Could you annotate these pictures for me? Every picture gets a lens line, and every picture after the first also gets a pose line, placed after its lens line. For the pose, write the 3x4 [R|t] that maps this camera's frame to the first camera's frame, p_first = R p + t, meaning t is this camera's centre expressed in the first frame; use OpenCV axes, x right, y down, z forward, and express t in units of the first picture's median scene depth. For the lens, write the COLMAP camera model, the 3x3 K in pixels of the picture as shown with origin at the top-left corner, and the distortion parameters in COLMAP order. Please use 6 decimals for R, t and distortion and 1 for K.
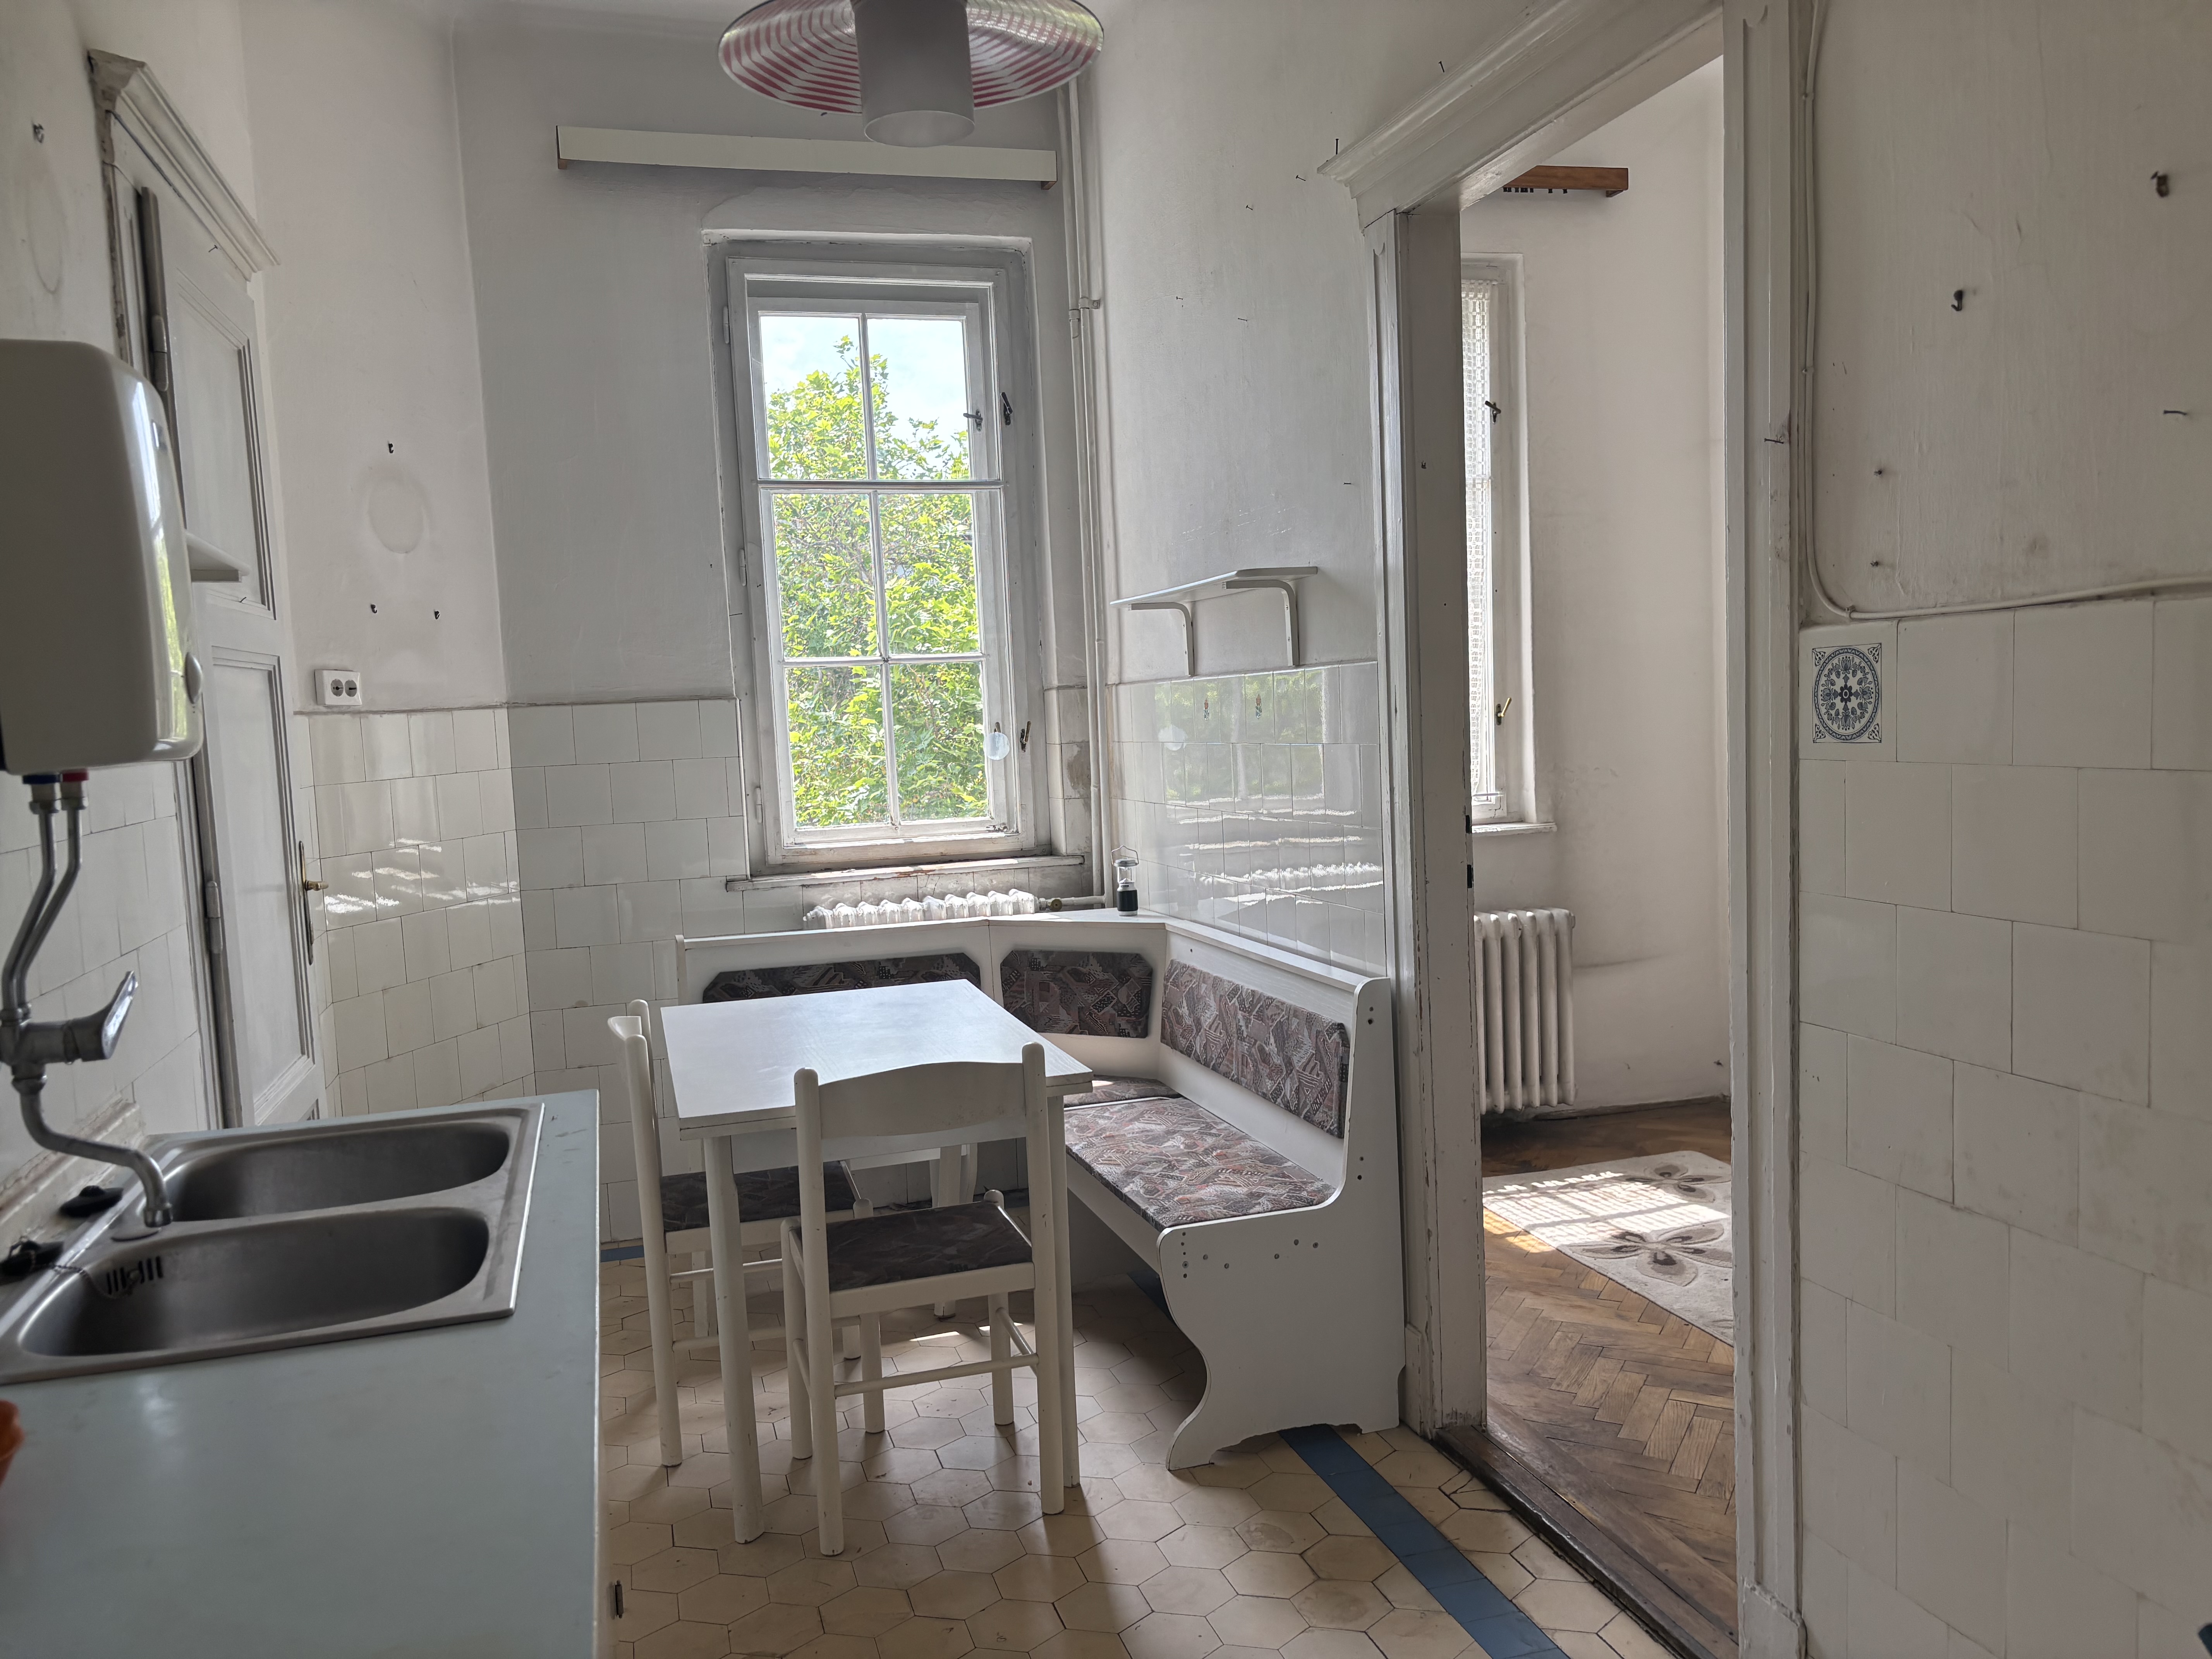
lens RADIAL K [[1682.3, 0, 1106.6], [0, 1682.3, 834.9], [0, 0, 1]] dist [0.022840, 0.000378]
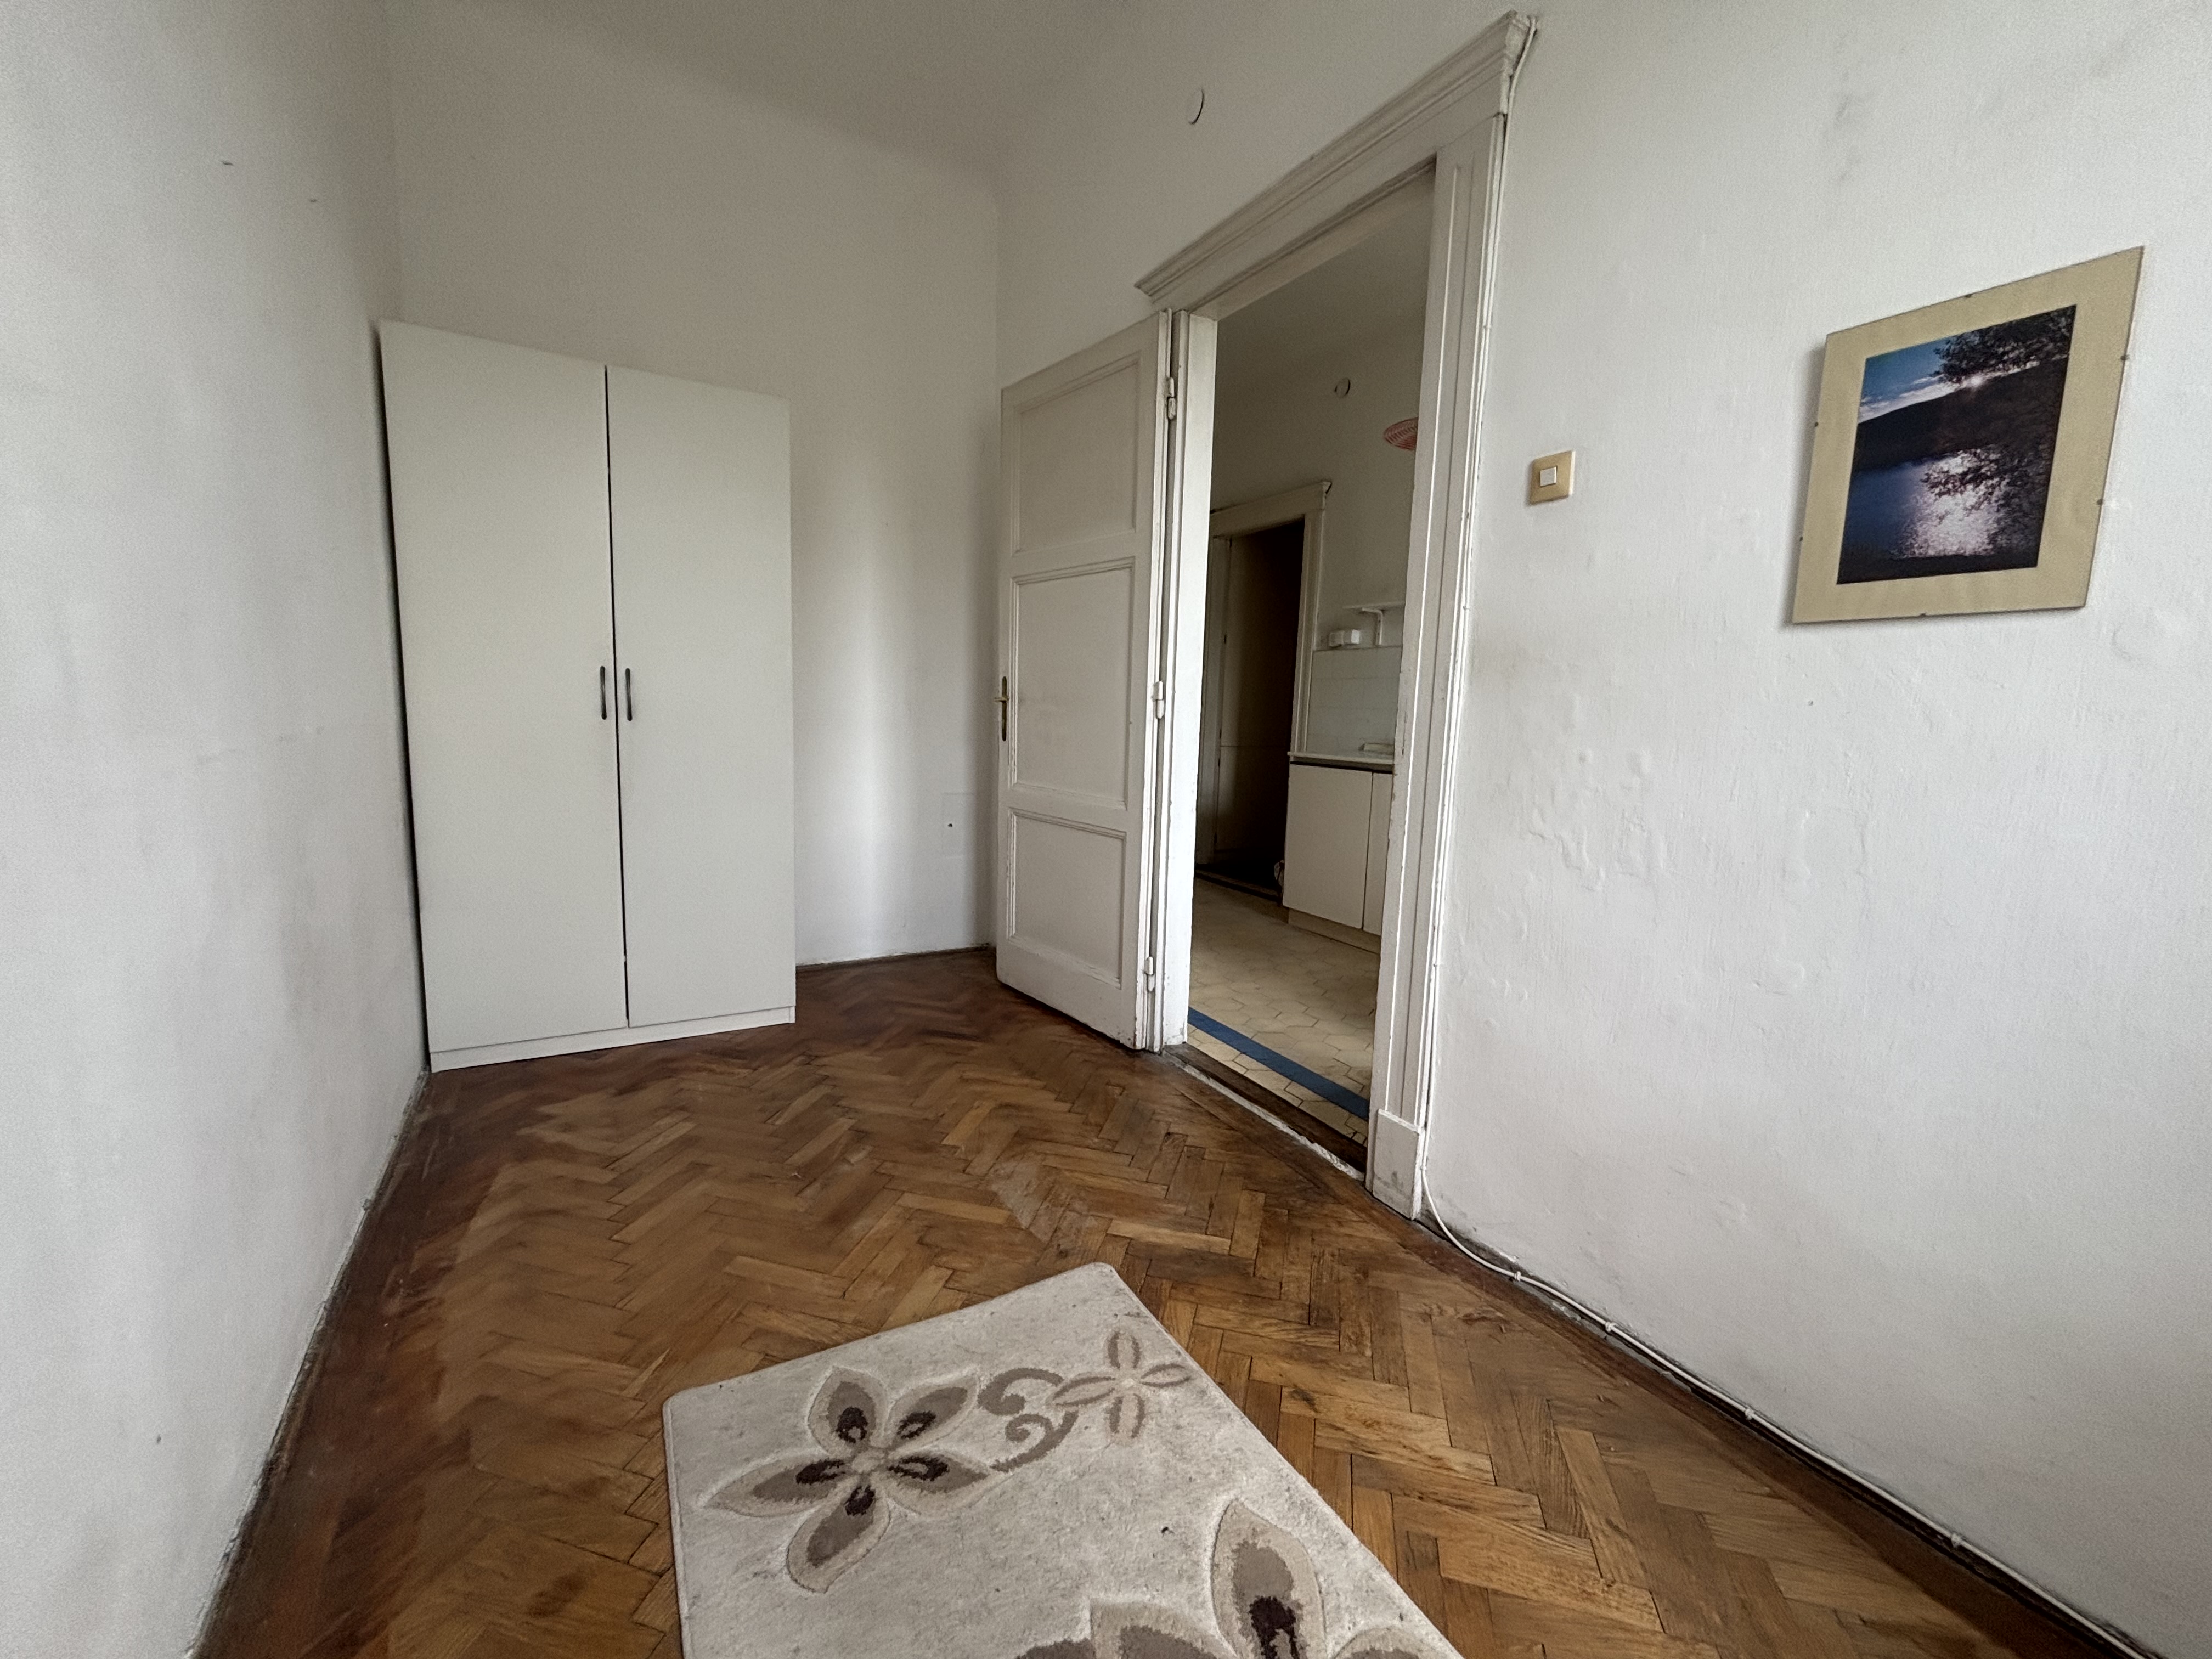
lens RADIAL K [[891.7, 0, 1103.8], [0, 891.7, 820.9], [0, 0, 1]] dist [-0.000546, -0.000033]
pose [[-0.972259, 0.050427, -0.228407, 0.328872], [-0.003900, 0.972854, 0.231387, -0.034843], [0.233875, 0.225859, -0.945669, 0.908889]]
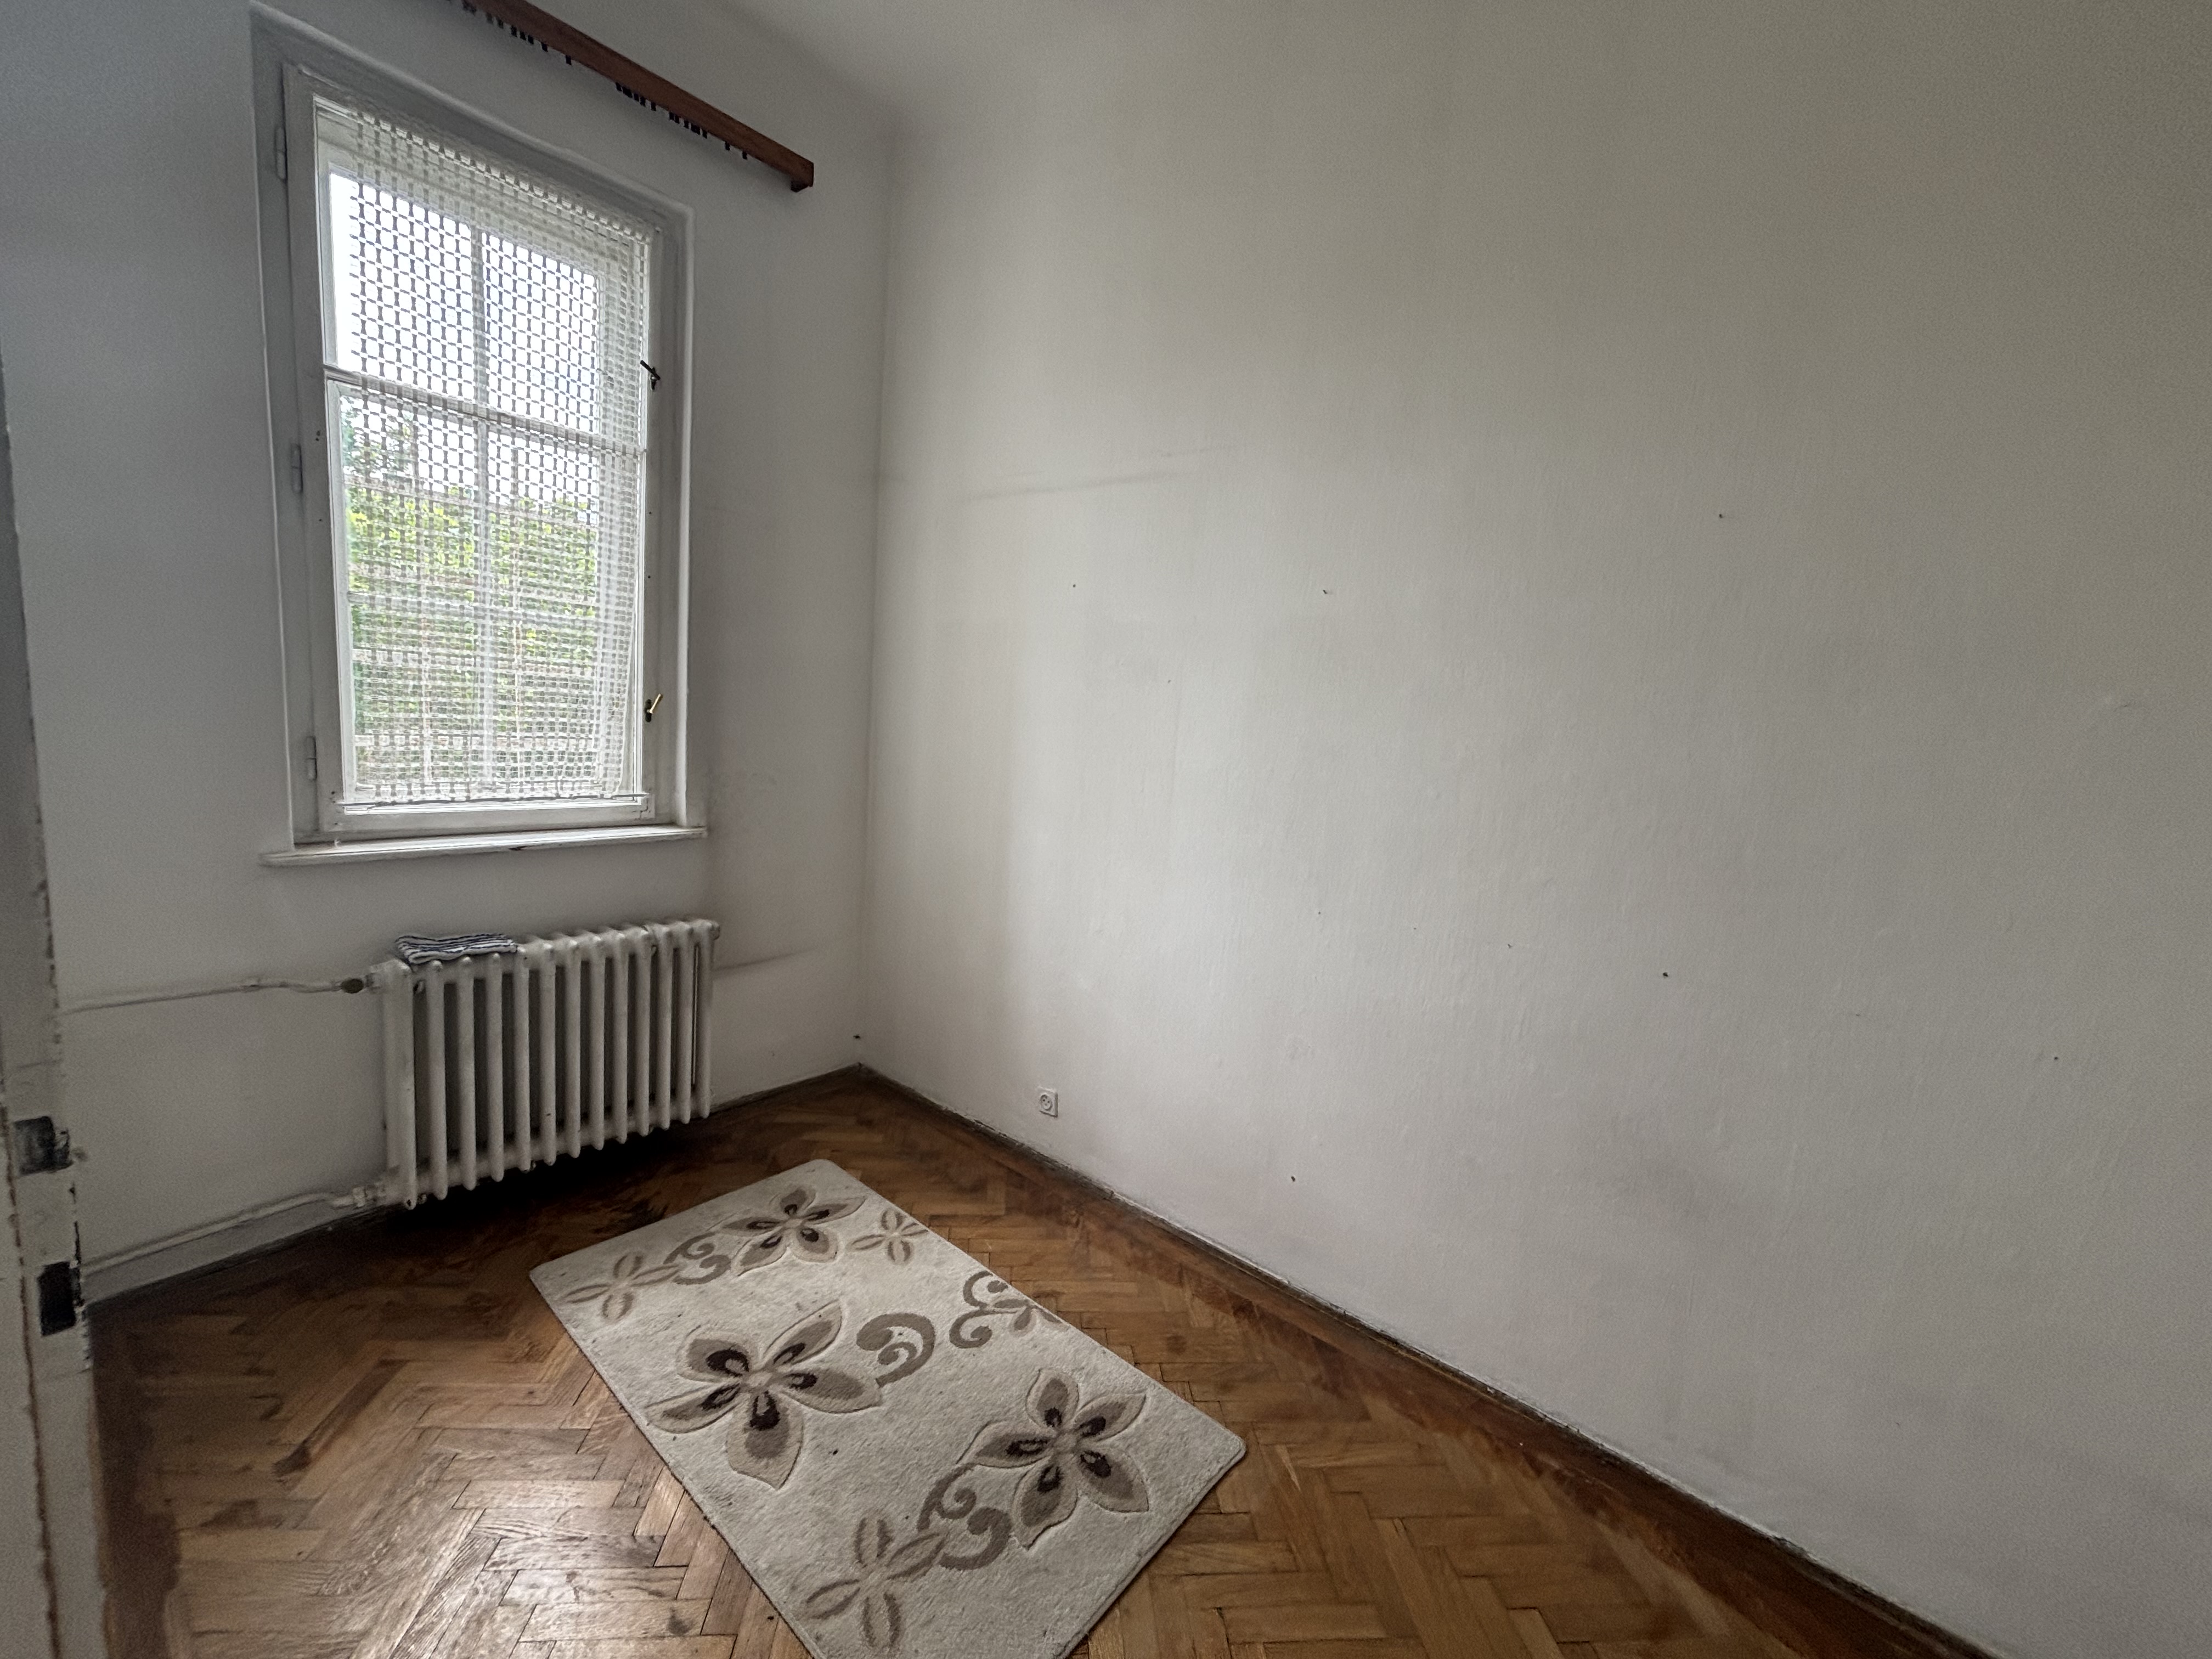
lens RADIAL K [[891.7, 0, 1102.6], [0, 891.7, 828.9], [0, 0, 1]] dist [-0.000546, -0.000033]
pose [[0.825217, 0.032131, 0.563901, 0.168547], [-0.069316, 0.996595, 0.044651, -0.047227], [-0.560546, -0.075934, 0.824634, 0.455639]]
